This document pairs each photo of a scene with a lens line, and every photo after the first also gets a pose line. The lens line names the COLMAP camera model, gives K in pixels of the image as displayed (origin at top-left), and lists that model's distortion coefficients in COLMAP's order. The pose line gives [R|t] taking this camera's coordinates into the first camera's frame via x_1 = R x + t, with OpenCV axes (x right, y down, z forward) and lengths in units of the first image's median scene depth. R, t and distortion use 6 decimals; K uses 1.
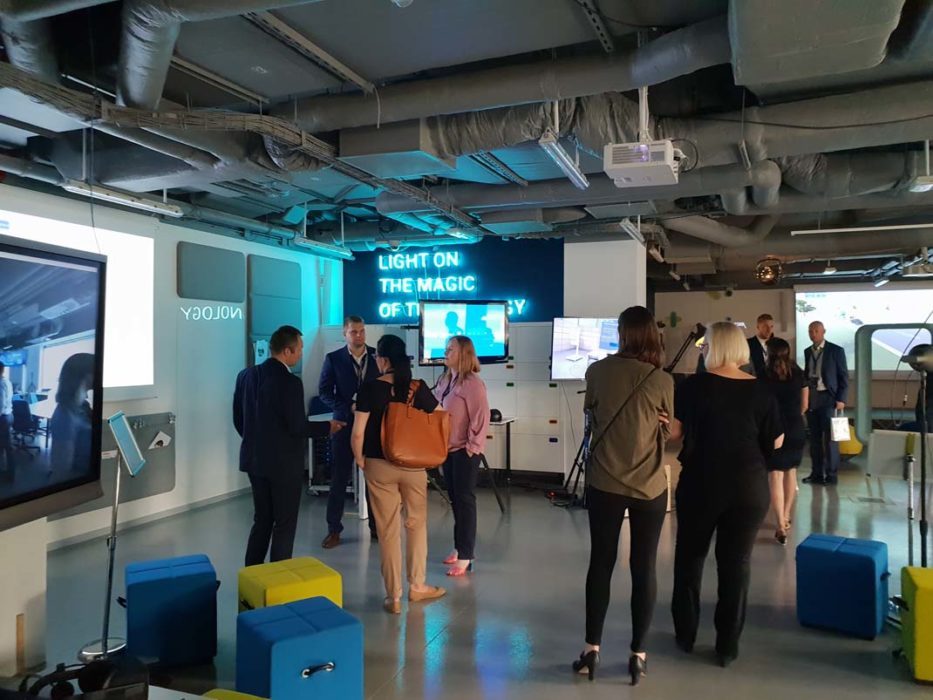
lens RADIAL K [[717.5, 0, 469.4], [0, 717.5, 353.5], [0, 0, 1]] dist [-0.008335, 0.006636]
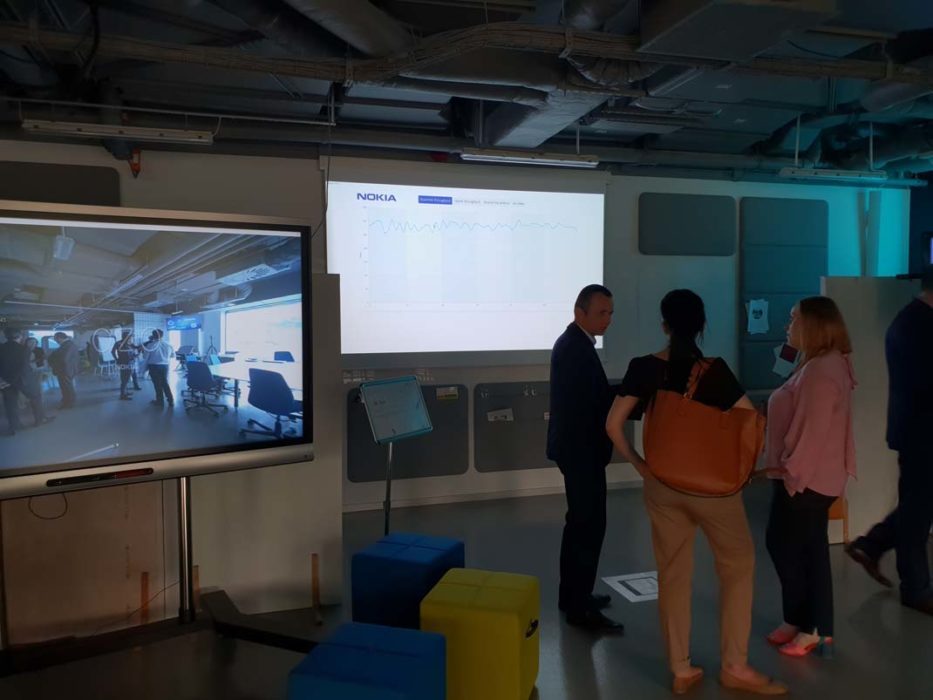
lens RADIAL K [[714.7, 0, 466.5], [0, 714.7, 346.8], [0, 0, 1]] dist [0.003576, 0.003803]
pose [[0.612556, 0.033121, -0.789733, 0.312306], [0.002848, 0.999023, 0.044108, -0.002201], [0.790422, -0.029267, 0.611863, 0.429857]]
